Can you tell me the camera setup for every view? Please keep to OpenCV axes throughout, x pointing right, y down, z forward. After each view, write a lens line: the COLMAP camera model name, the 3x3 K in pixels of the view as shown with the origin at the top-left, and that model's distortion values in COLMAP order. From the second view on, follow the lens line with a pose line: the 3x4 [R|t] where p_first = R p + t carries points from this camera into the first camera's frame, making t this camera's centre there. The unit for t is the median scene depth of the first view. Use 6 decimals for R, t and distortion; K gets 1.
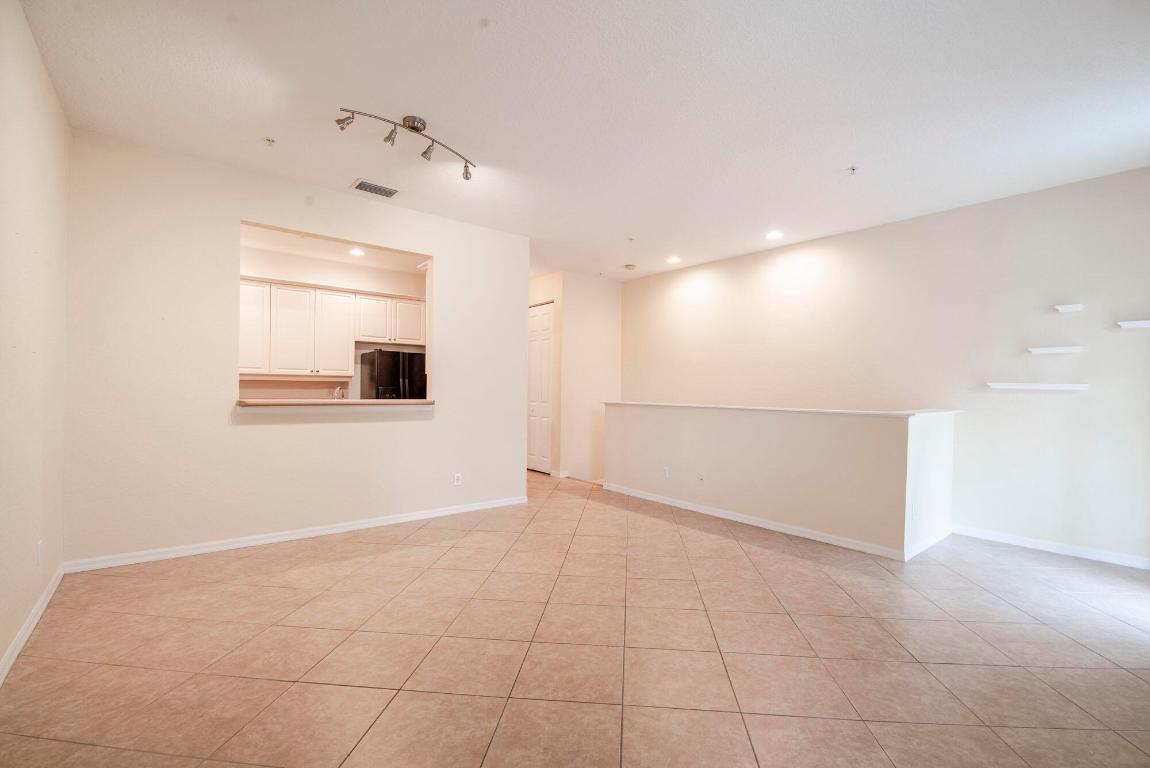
lens RADIAL K [[496.0, 0, 586.9], [0, 496.0, 390.0], [0, 0, 1]] dist [-0.002559, -0.000134]
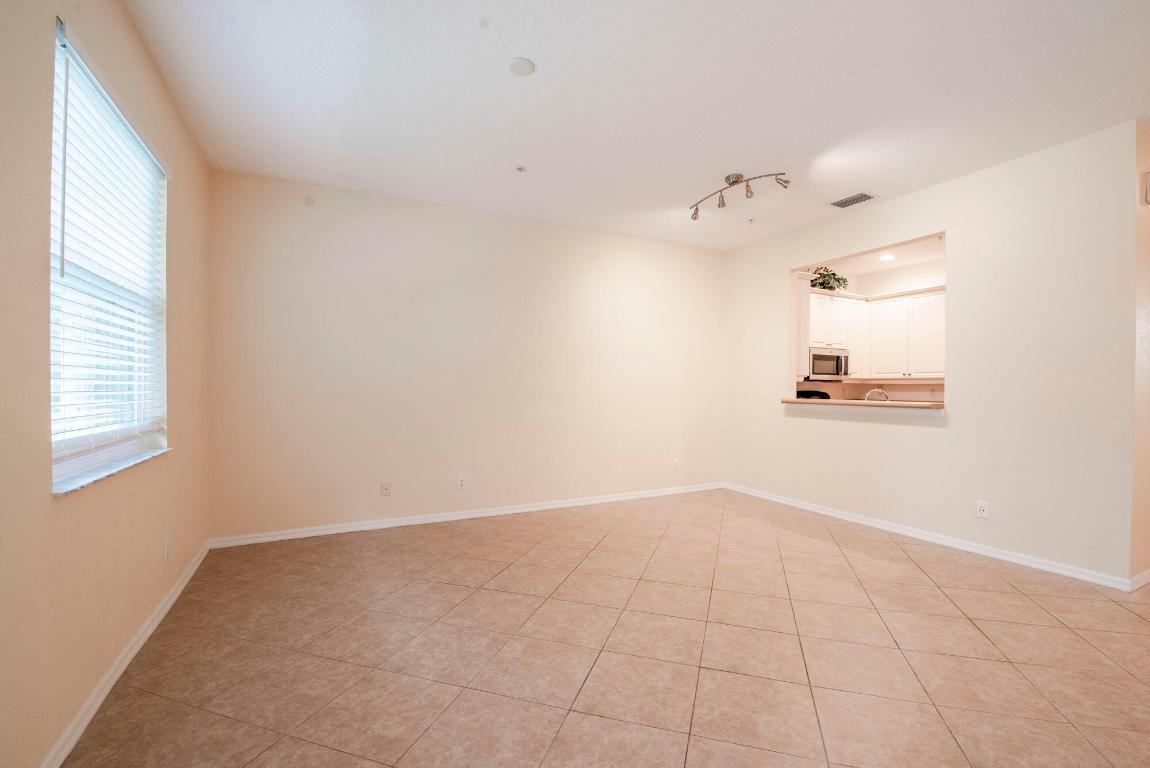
lens RADIAL K [[496.0, 0, 586.9], [0, 496.0, 390.0], [0, 0, 1]] dist [-0.002559, -0.000134]
pose [[-0.204781, -0.009032, -0.978766, 0.874842], [-0.008130, 0.999939, -0.007526, 0.011547], [0.978774, 0.006416, -0.204842, 0.817812]]
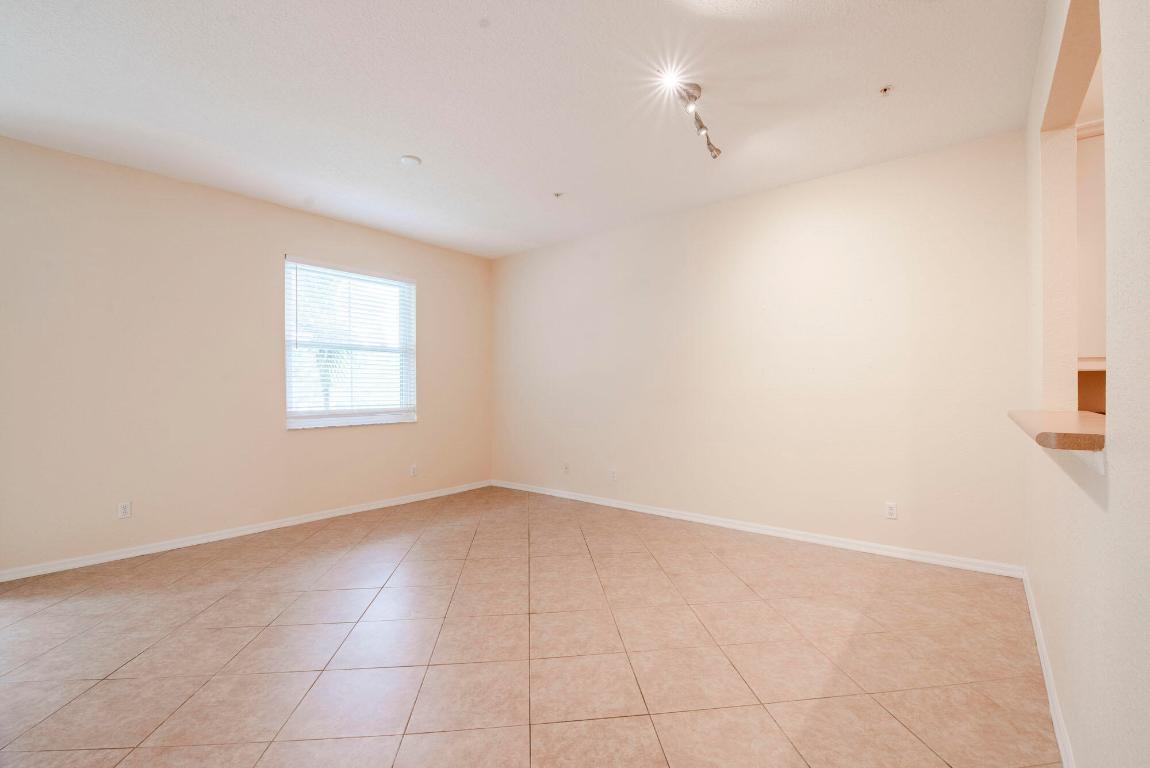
lens RADIAL K [[496.0, 0, 586.9], [0, 496.0, 390.0], [0, 0, 1]] dist [-0.002559, -0.000134]
pose [[-0.977616, -0.009796, -0.210168, 0.013921], [-0.010463, 0.999943, 0.002063, -0.001873], [0.210136, 0.004216, -0.977663, 1.672890]]
